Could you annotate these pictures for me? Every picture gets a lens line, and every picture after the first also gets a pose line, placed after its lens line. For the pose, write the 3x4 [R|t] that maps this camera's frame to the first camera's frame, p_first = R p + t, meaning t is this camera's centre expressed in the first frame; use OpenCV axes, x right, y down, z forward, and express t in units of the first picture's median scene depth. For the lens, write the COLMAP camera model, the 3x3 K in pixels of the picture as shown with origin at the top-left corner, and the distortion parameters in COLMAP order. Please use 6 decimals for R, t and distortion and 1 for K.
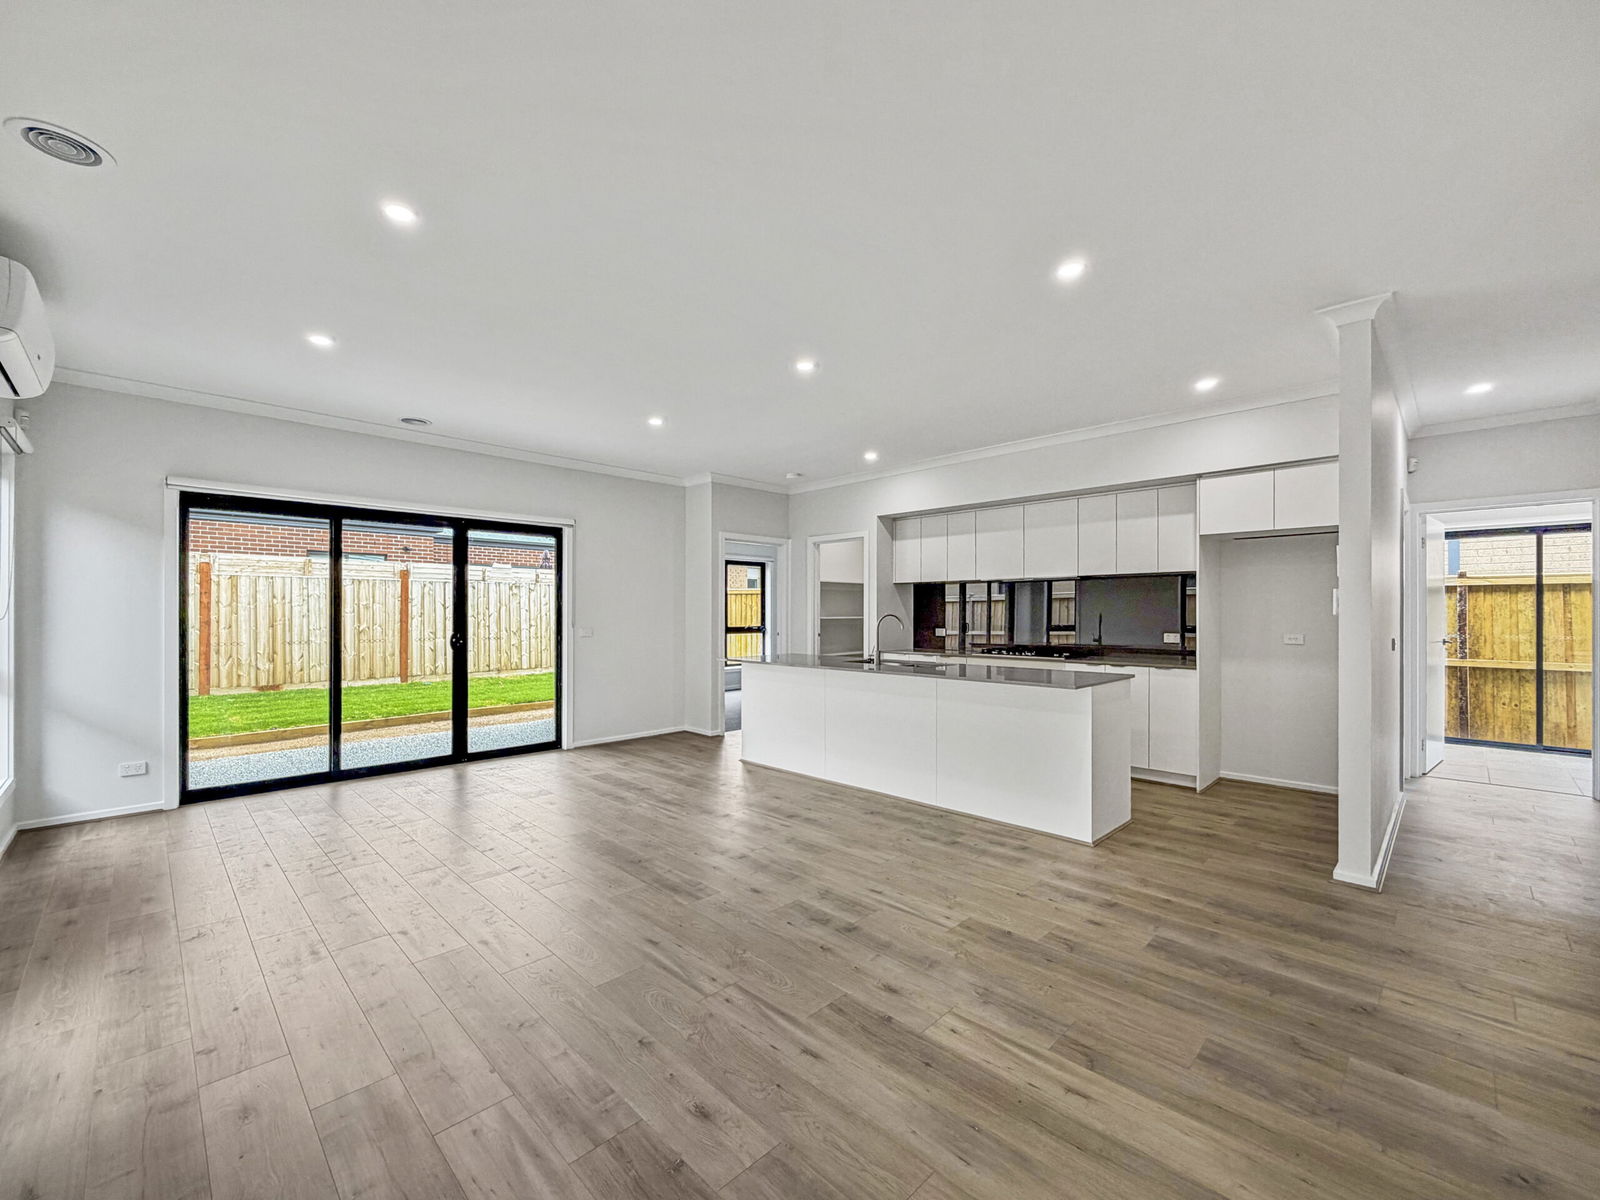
lens RADIAL K [[650.1, 0, 798.6], [0, 650.1, 610.6], [0, 0, 1]] dist [-0.006048, -0.000275]
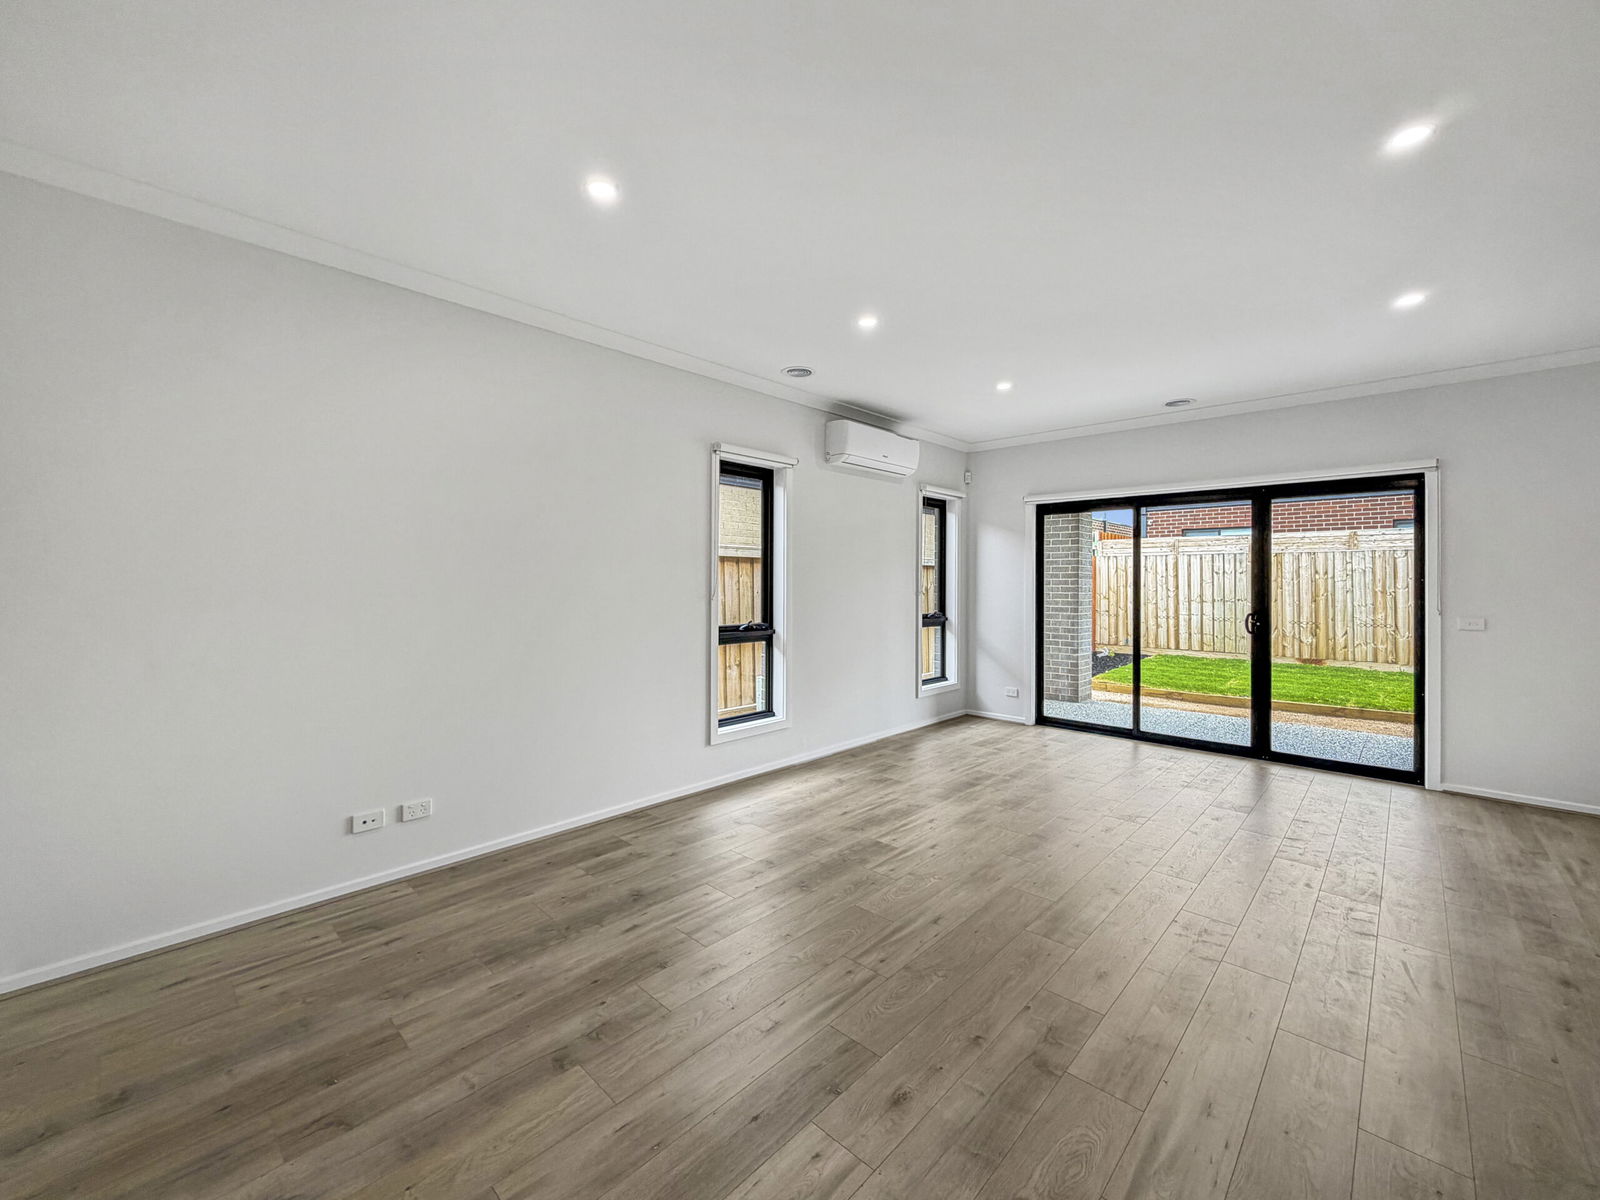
lens RADIAL K [[650.1, 0, 806.8], [0, 650.1, 576.2], [0, 0, 1]] dist [-0.006048, -0.000275]
pose [[0.030600, -0.009021, -0.999491, 0.354011], [-0.001302, 0.999958, -0.009065, -0.009369], [0.999531, 0.001578, 0.030587, 0.339937]]
